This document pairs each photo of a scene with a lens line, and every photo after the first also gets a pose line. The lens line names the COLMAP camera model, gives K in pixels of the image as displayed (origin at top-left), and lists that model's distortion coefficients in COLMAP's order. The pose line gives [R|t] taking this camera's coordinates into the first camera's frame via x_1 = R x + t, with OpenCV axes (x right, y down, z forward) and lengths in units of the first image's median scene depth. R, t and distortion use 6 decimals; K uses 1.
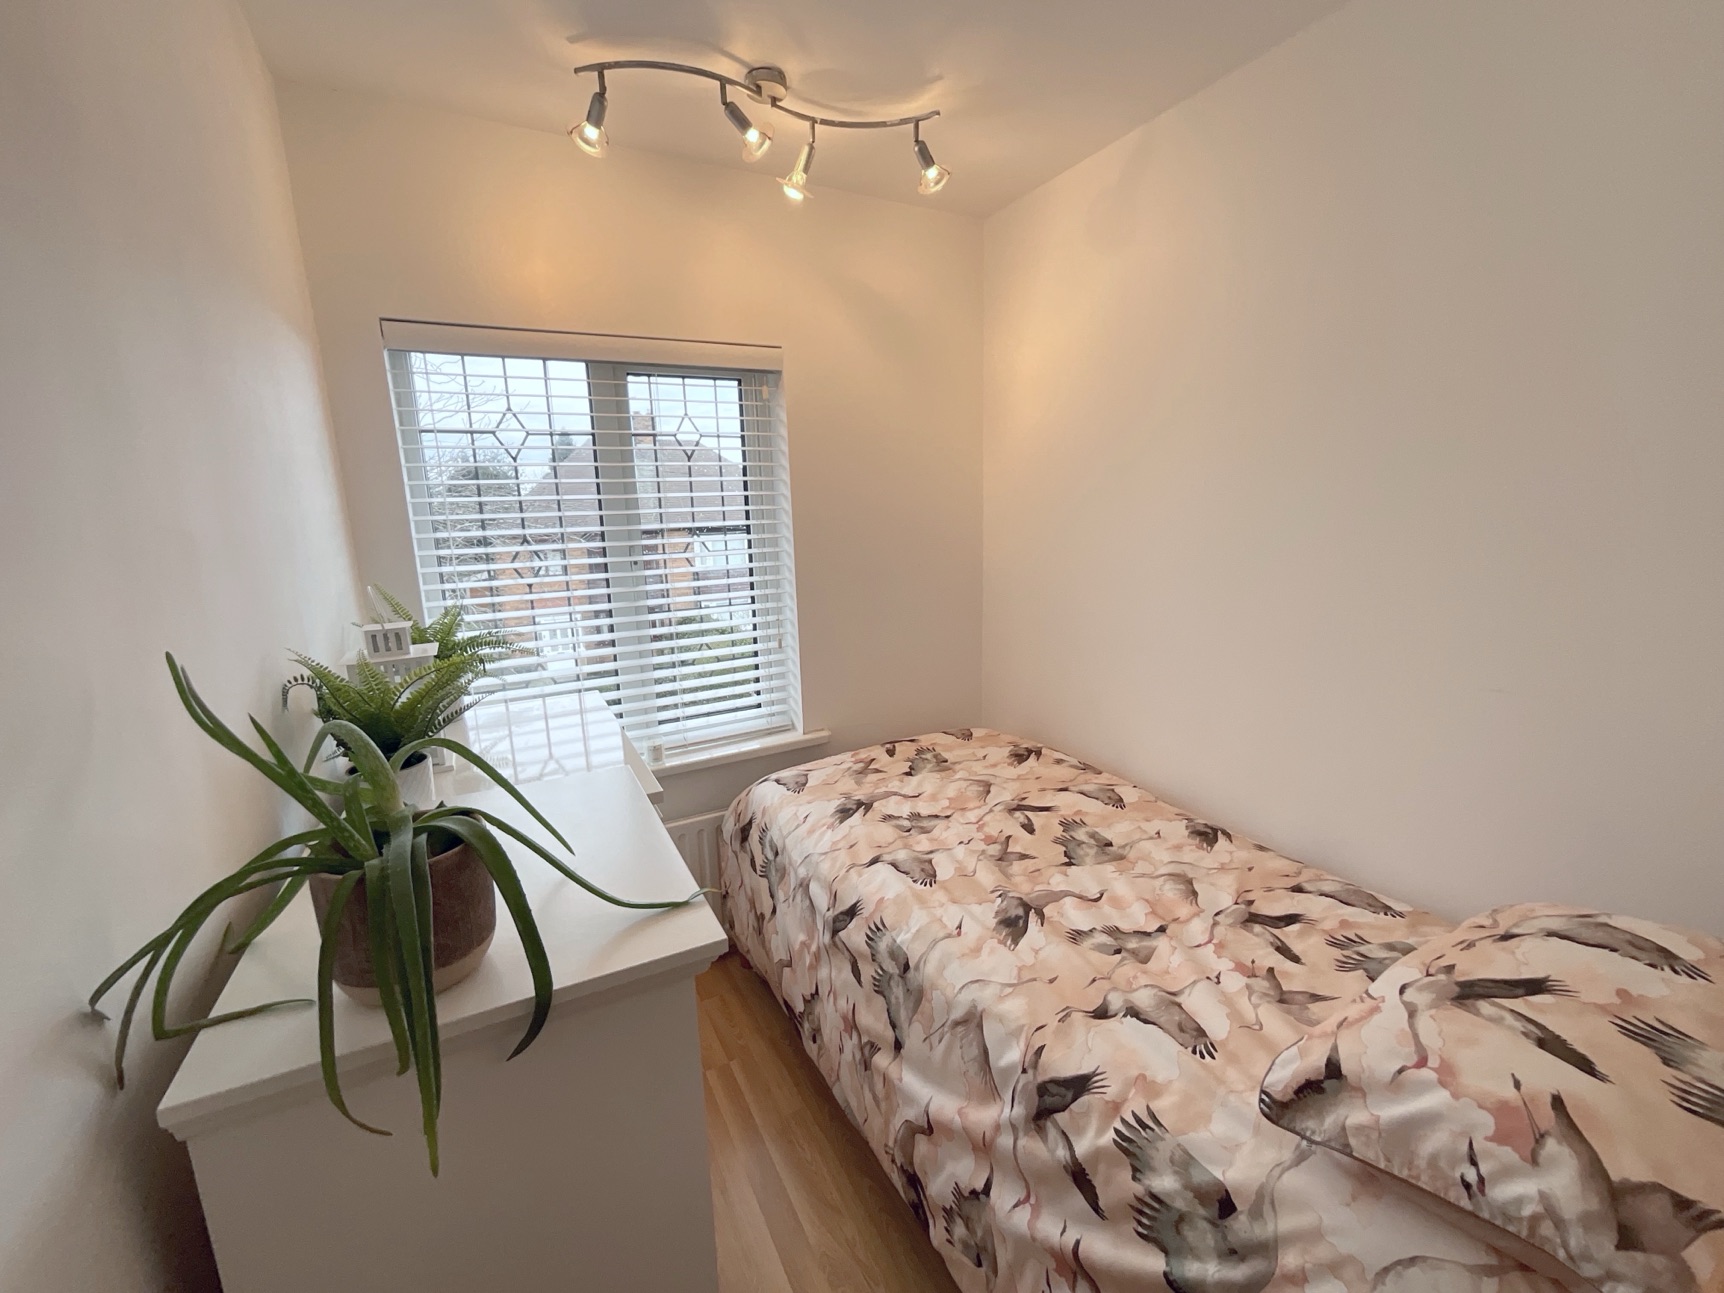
lens RADIAL K [[699.6, 0, 863.6], [0, 699.6, 645.3], [0, 0, 1]] dist [-0.002281, 0.000836]
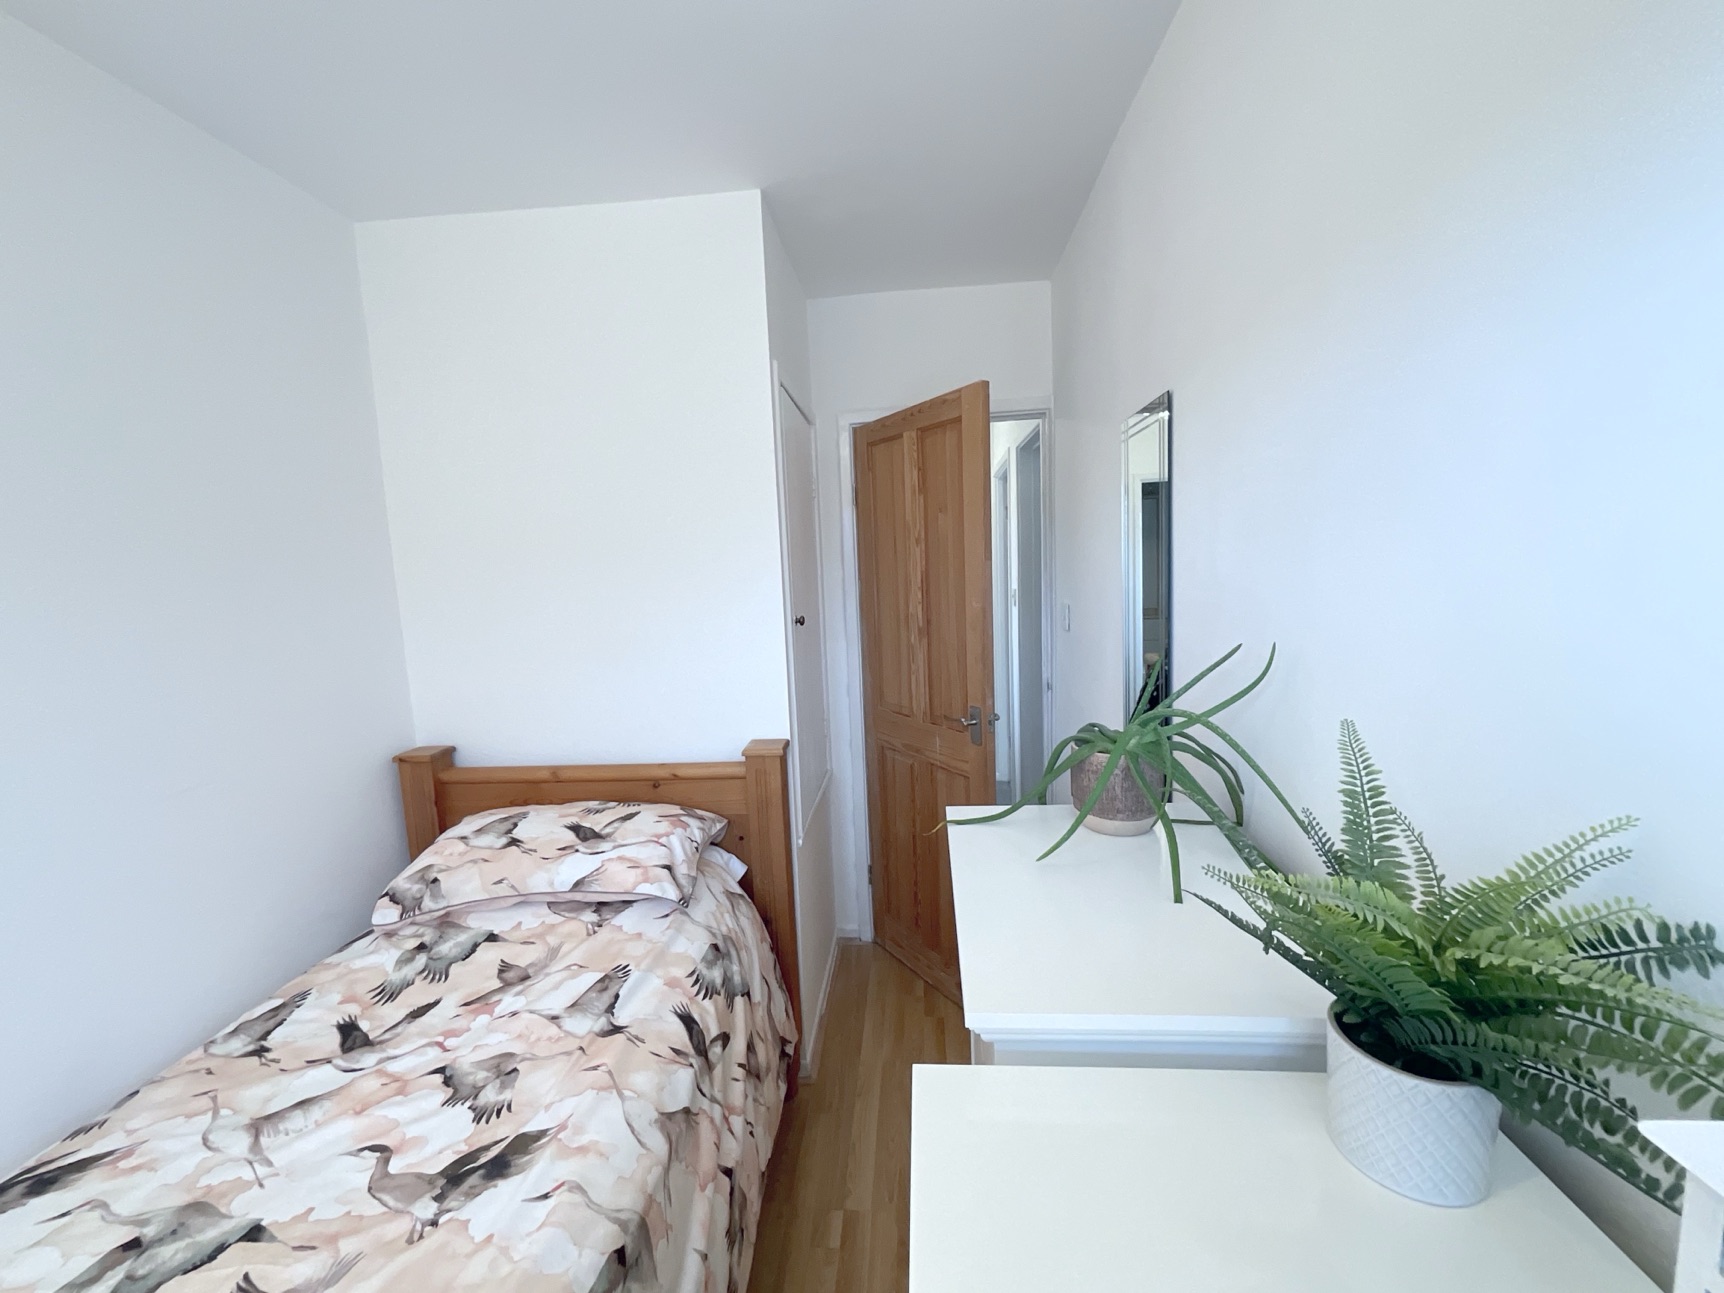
lens RADIAL K [[699.6, 0, 863.4], [0, 699.6, 645.4], [0, 0, 1]] dist [-0.002281, 0.000836]
pose [[-0.844696, 0.001405, 0.535245, -0.520921], [0.165307, 0.951794, 0.258382, -0.250034], [-0.509080, 0.306734, -0.804209, 1.299441]]
